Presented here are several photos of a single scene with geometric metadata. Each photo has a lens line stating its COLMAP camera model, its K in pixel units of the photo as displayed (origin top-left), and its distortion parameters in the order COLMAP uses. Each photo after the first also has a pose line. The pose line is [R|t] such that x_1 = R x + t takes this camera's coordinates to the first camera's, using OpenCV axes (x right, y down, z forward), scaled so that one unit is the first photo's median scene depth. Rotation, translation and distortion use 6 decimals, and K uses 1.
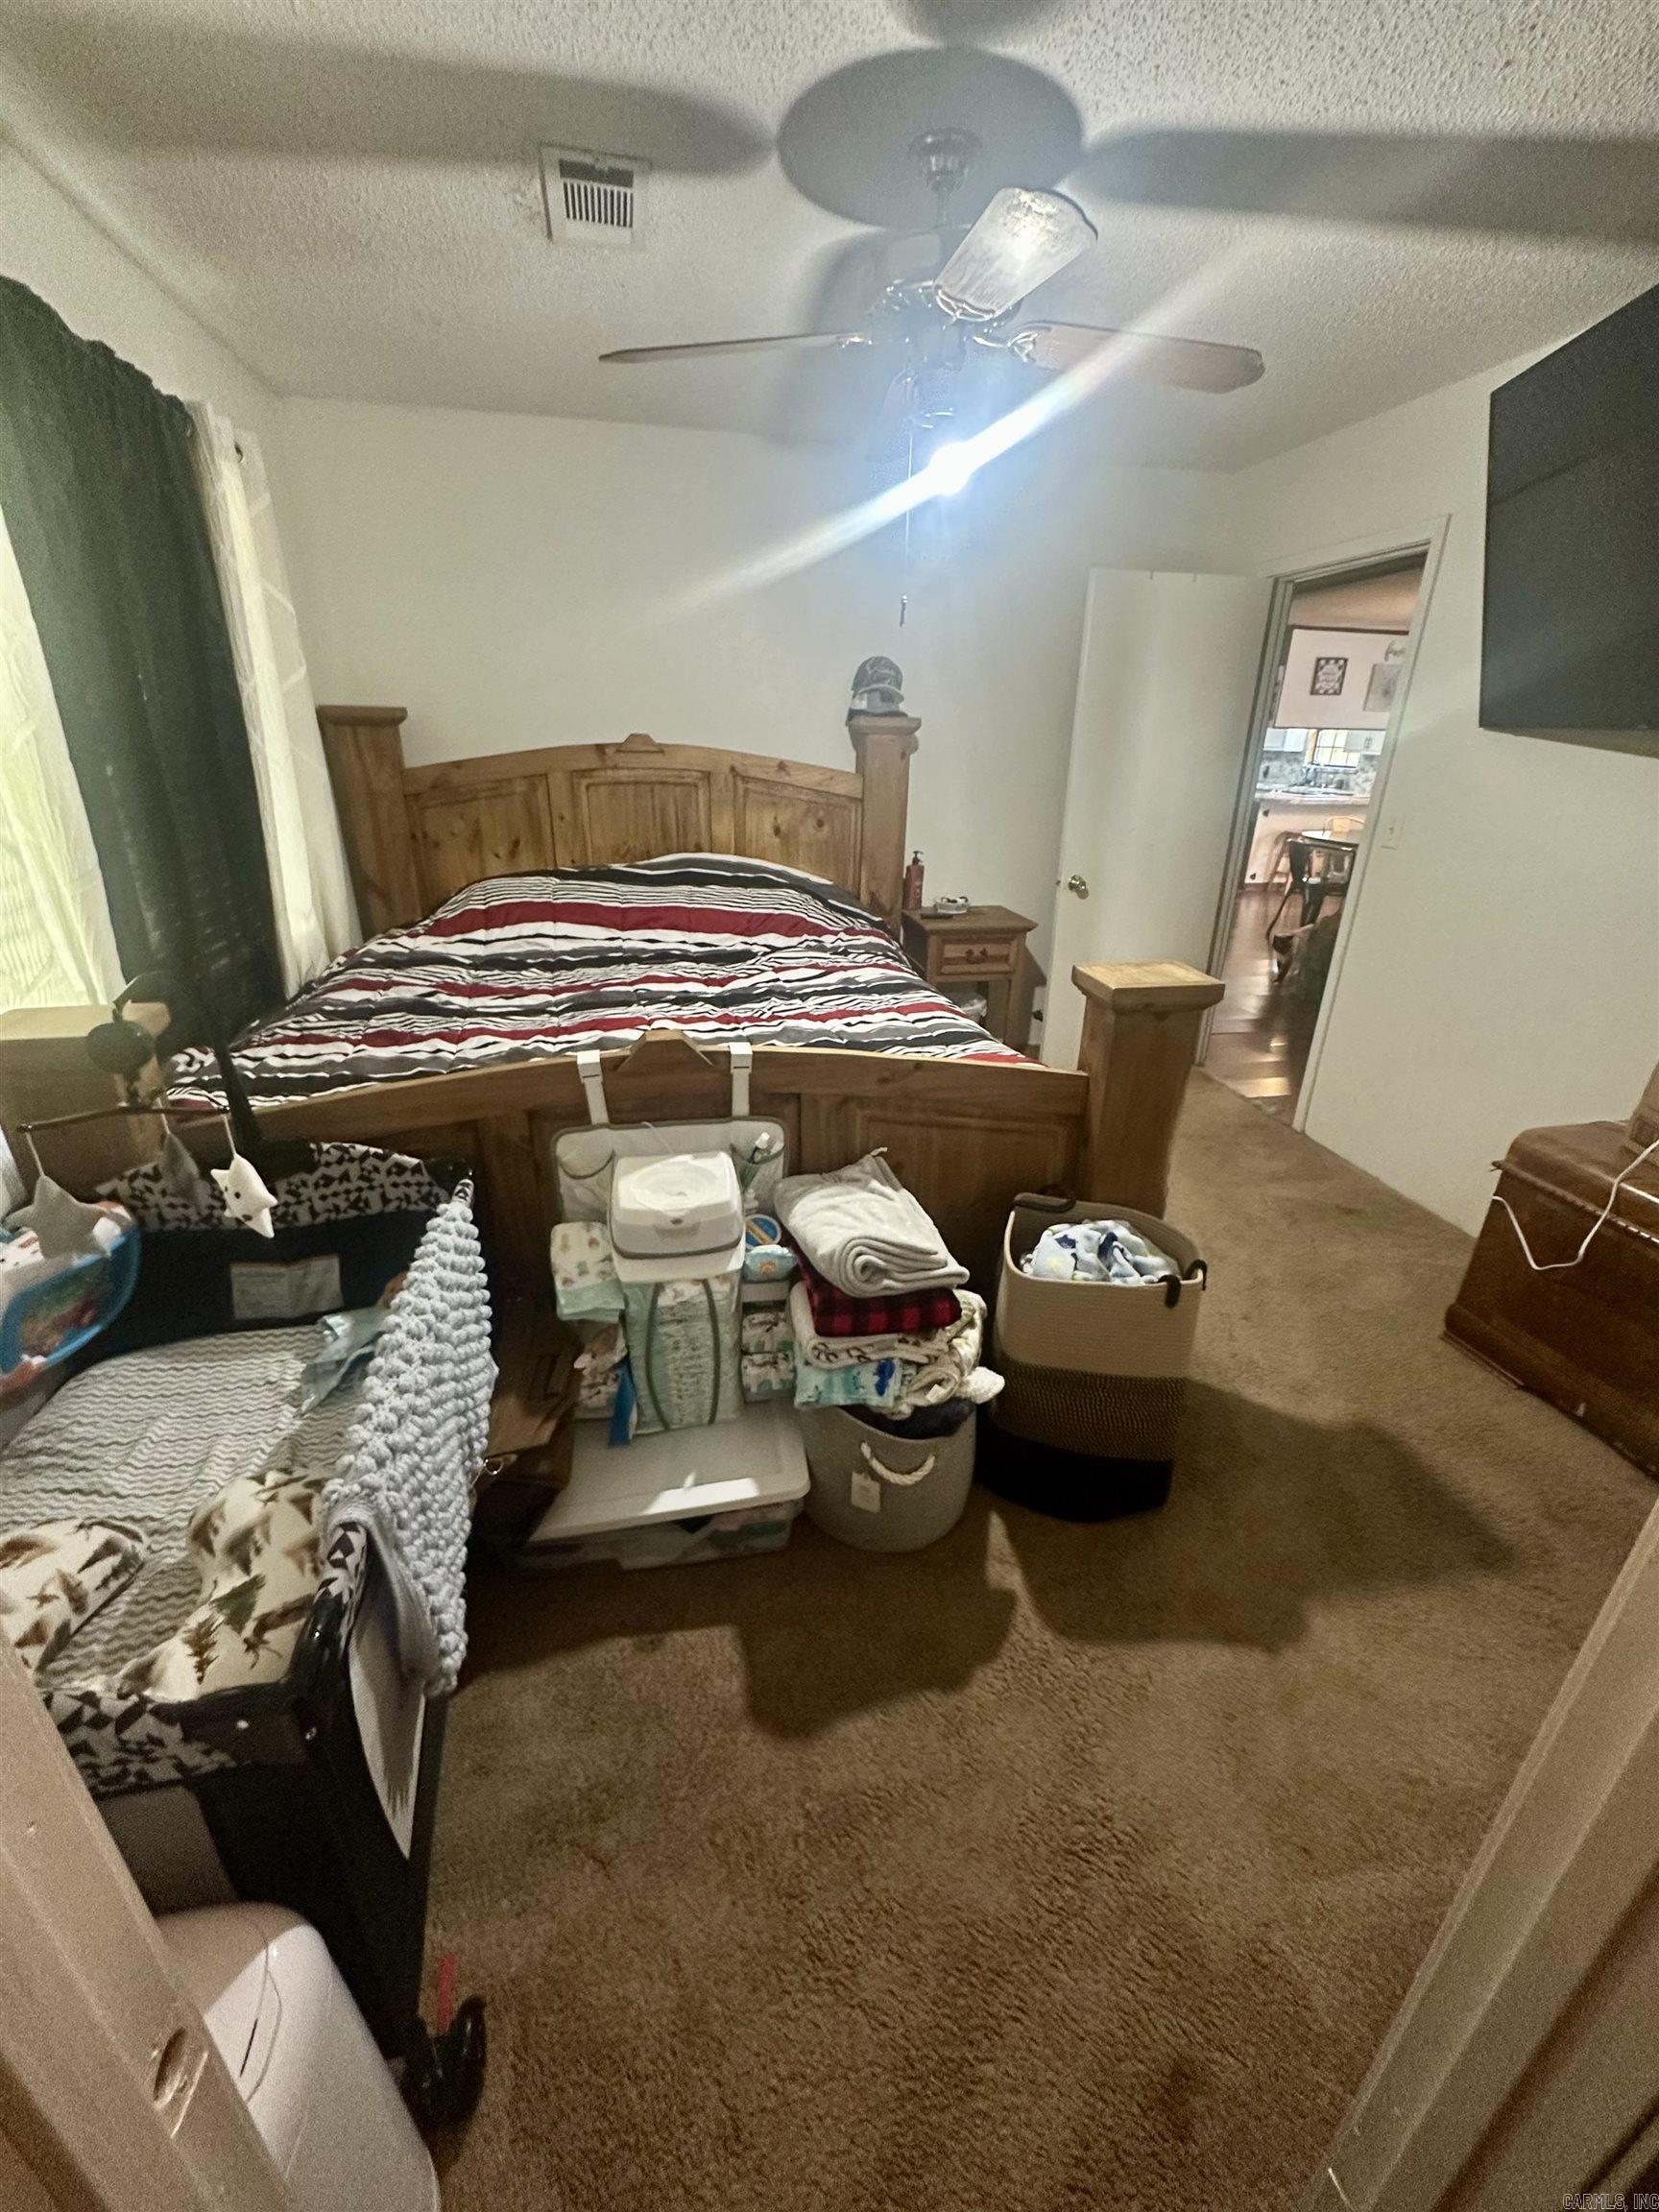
lens RADIAL K [[886.7, 0, 829.9], [0, 886.7, 1107.6], [0, 0, 1]] dist [-0.005153, 0.001498]
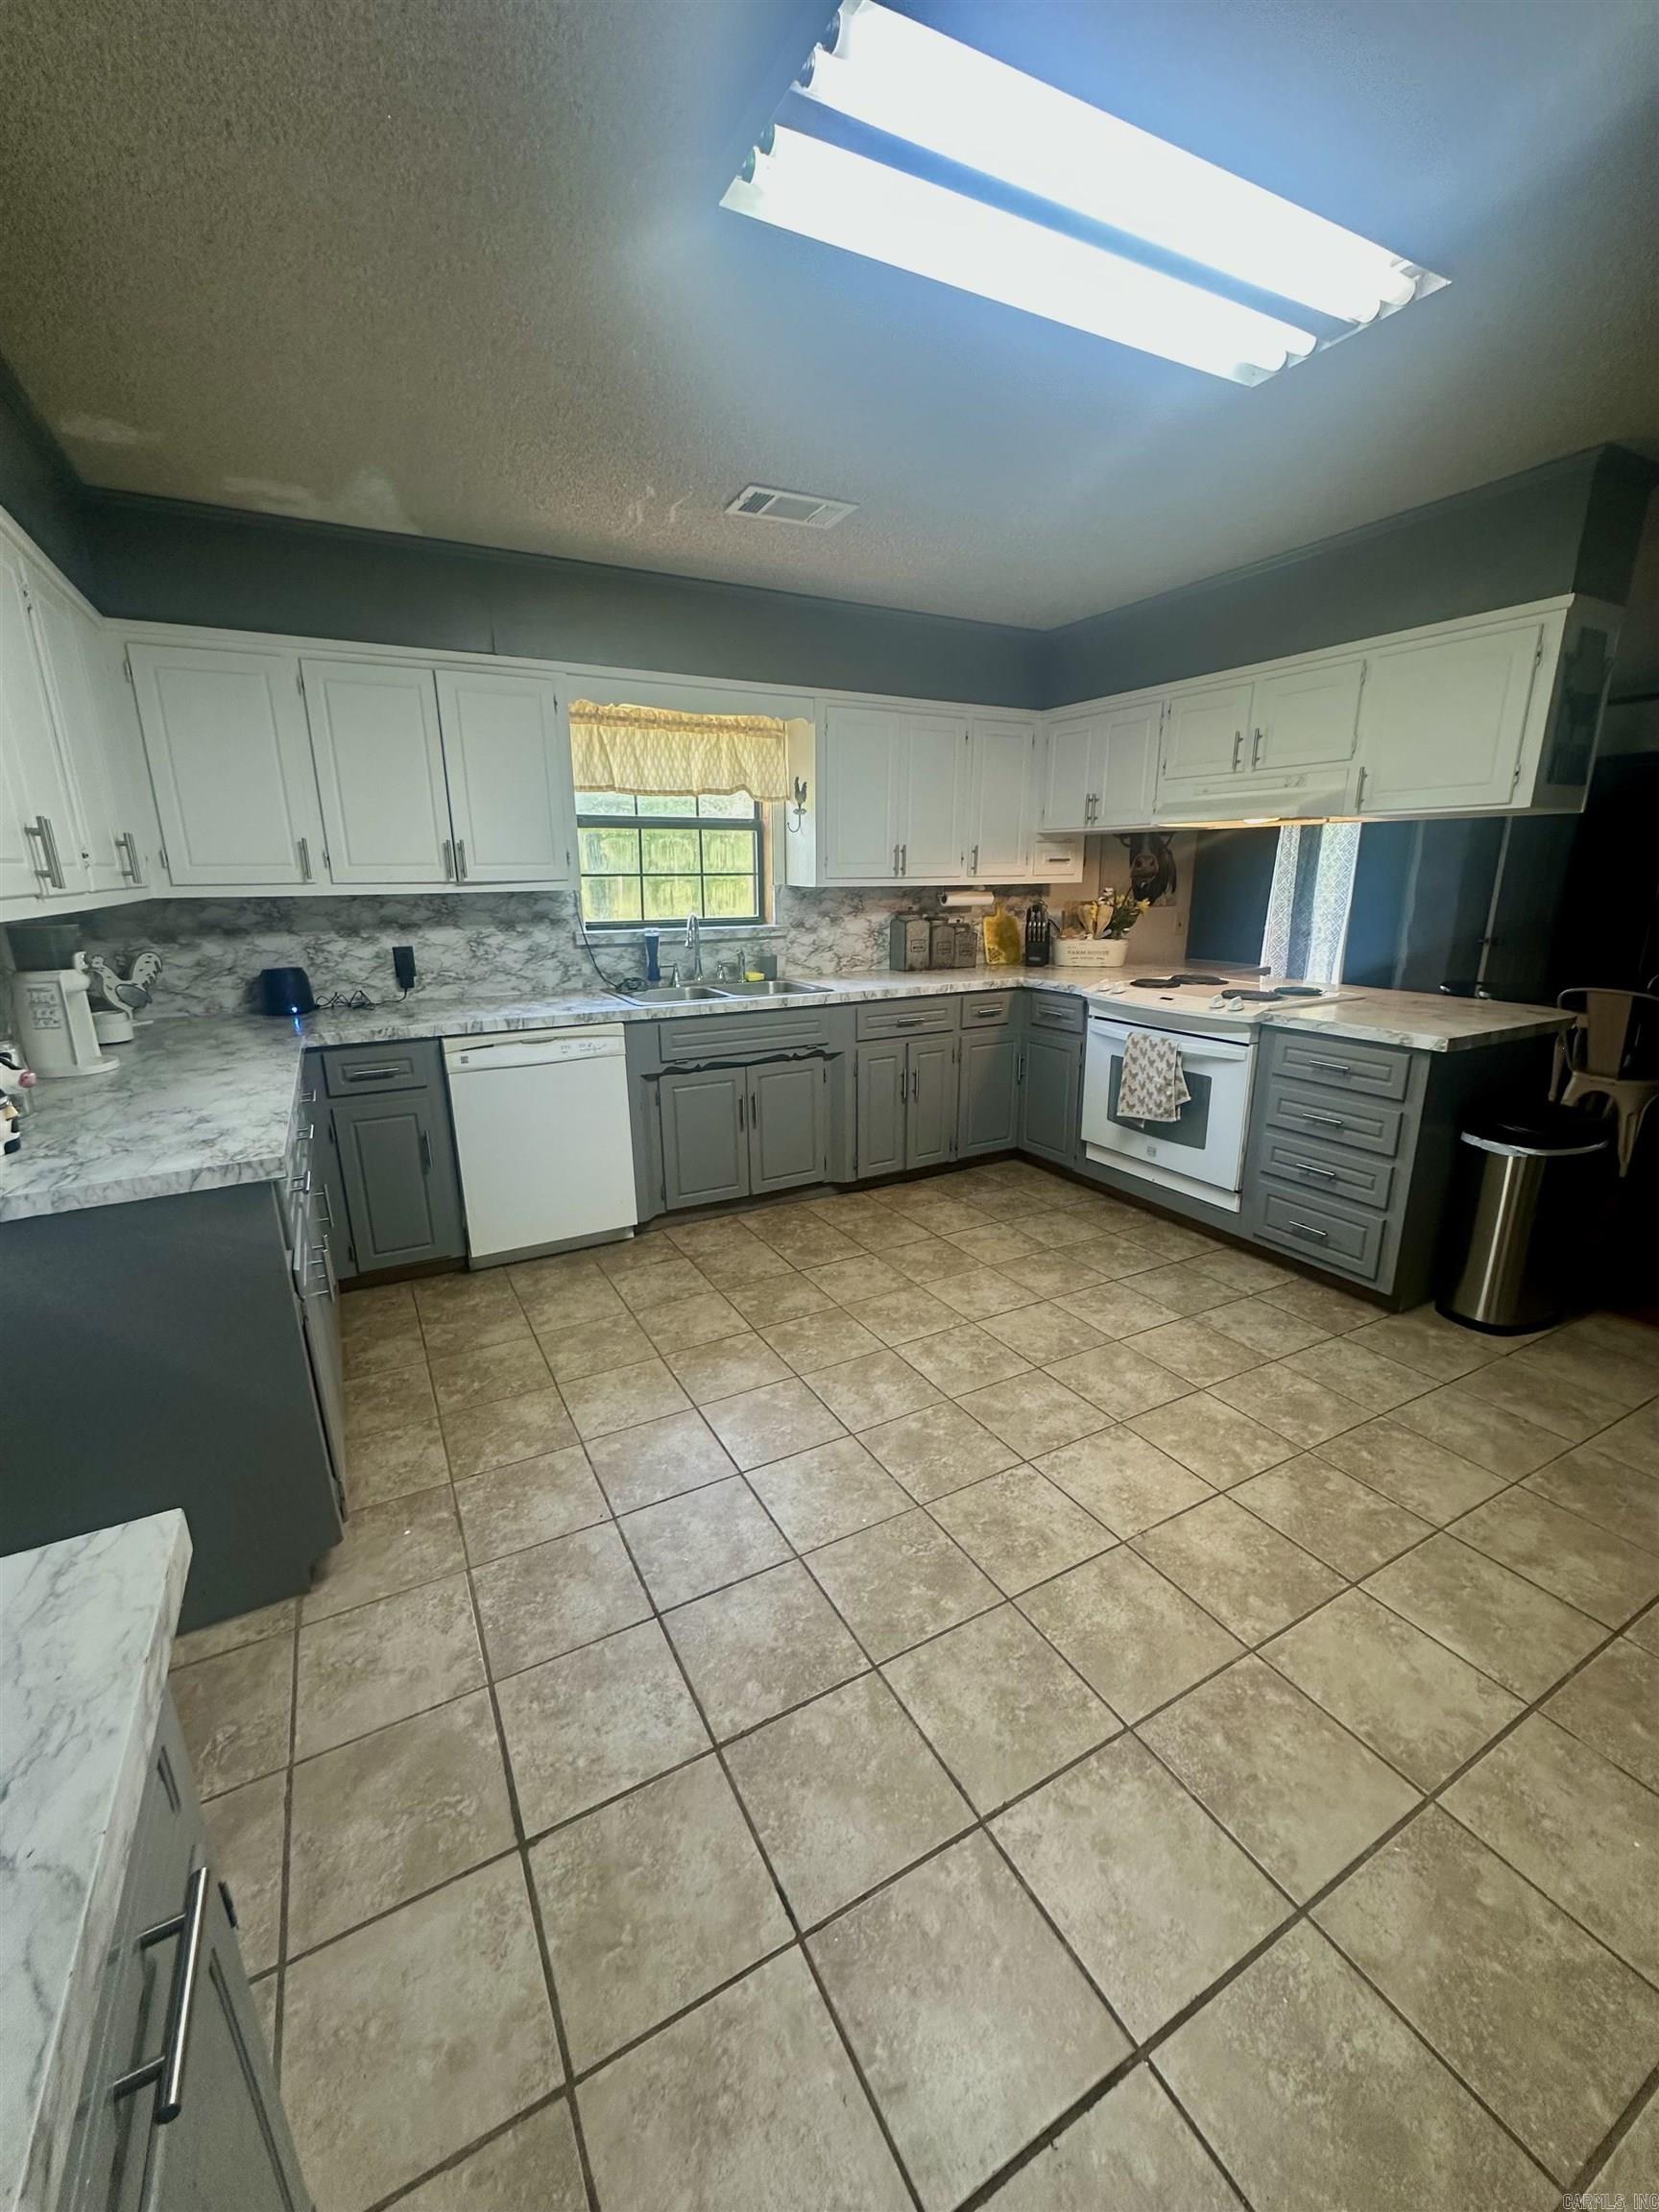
lens RADIAL K [[886.7, 0, 829.9], [0, 886.7, 1107.6], [0, 0, 1]] dist [-0.005153, 0.001498]
pose [[-0.289135, -0.263176, 0.920402, 0.247657], [0.375994, 0.852980, 0.362012, -0.521006], [-0.880358, 0.450736, -0.147673, 1.252575]]
